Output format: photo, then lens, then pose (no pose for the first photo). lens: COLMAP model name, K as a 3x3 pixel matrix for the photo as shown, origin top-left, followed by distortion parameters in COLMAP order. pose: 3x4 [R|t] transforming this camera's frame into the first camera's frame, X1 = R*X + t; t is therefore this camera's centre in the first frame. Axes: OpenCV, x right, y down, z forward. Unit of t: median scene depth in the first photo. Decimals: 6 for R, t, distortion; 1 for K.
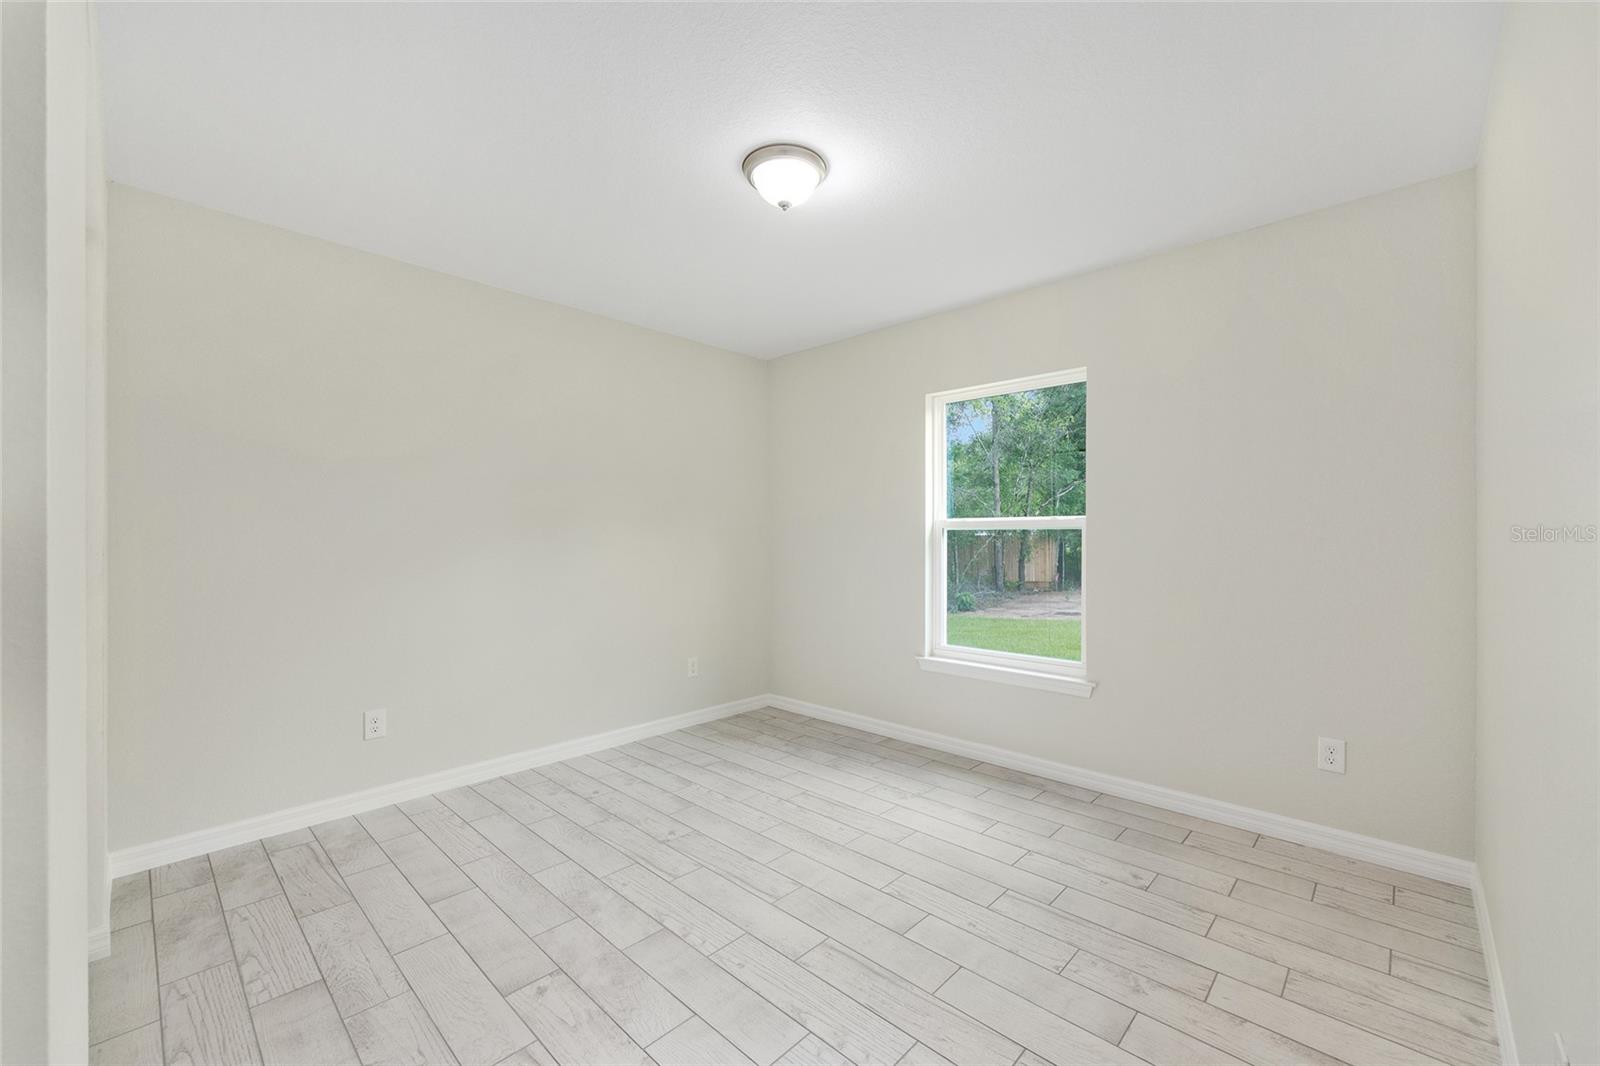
lens RADIAL K [[639.1, 0, 800.0], [0, 639.1, 533.0], [0, 0, 1]] dist [-0.002421, 0.000369]
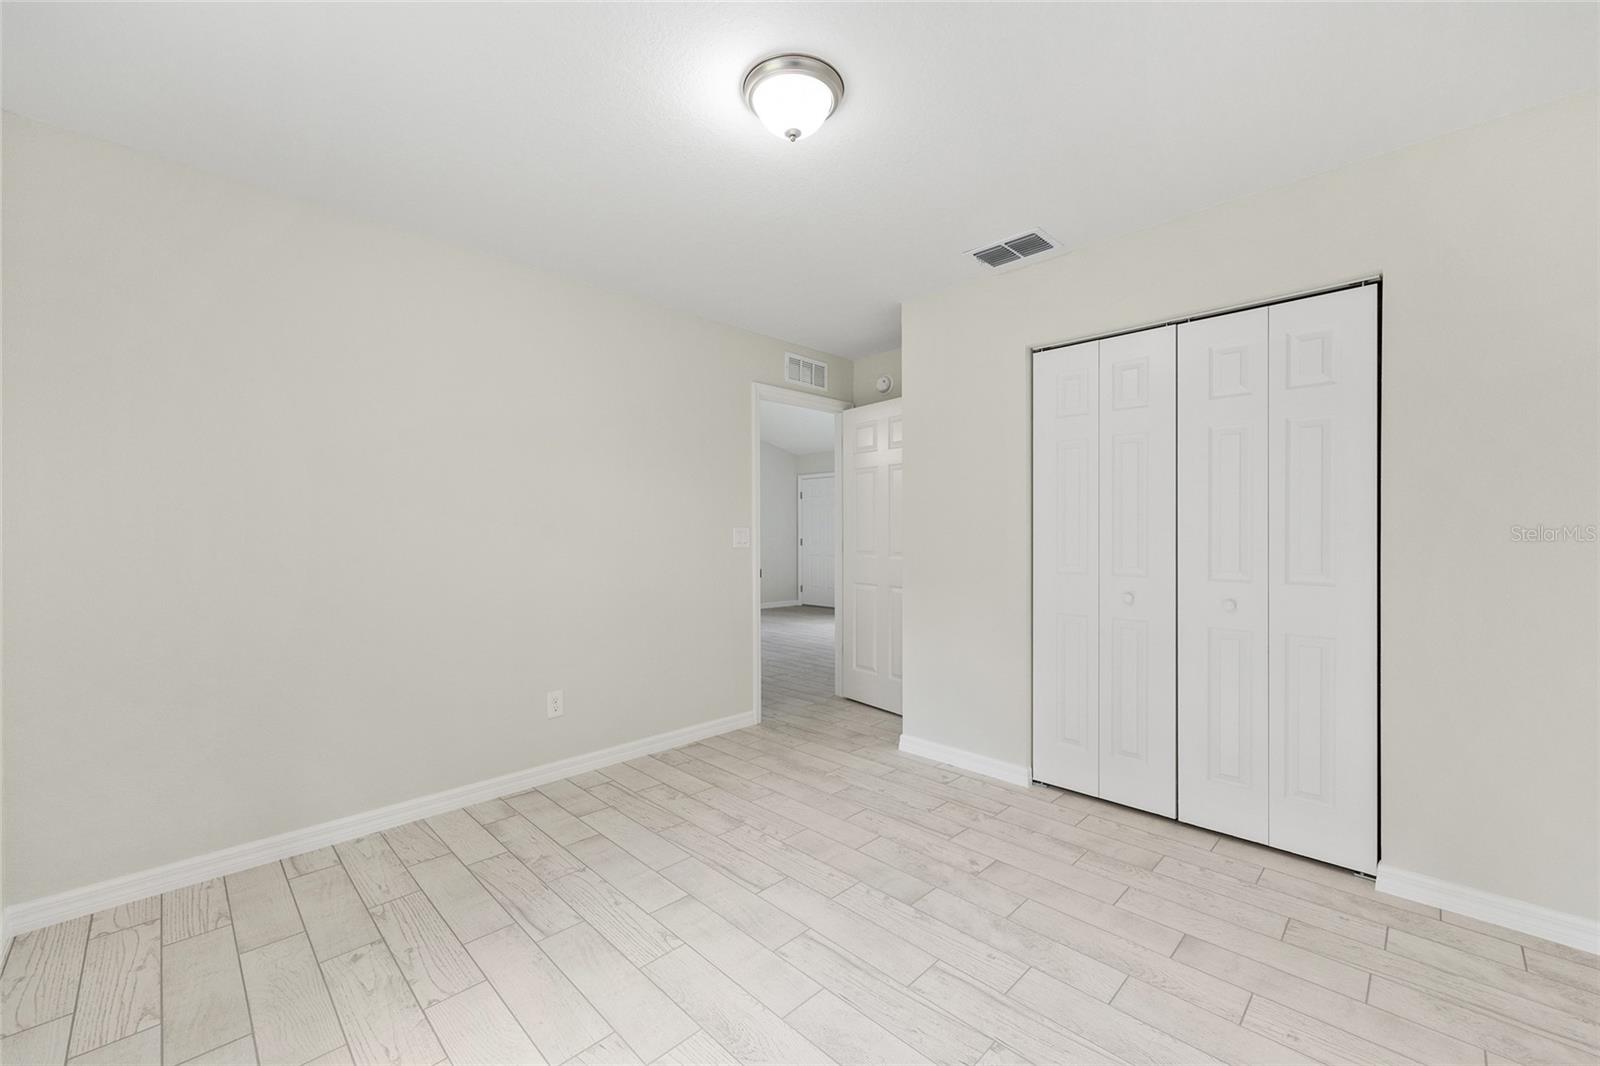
lens RADIAL K [[639.1, 0, 800.0], [0, 639.1, 533.0], [0, 0, 1]] dist [-0.002421, 0.000369]
pose [[-0.999714, 0.003026, 0.023725, -0.056591], [0.003012, 0.999995, -0.000630, 0.007880], [-0.023726, -0.000558, -0.999718, 2.013424]]
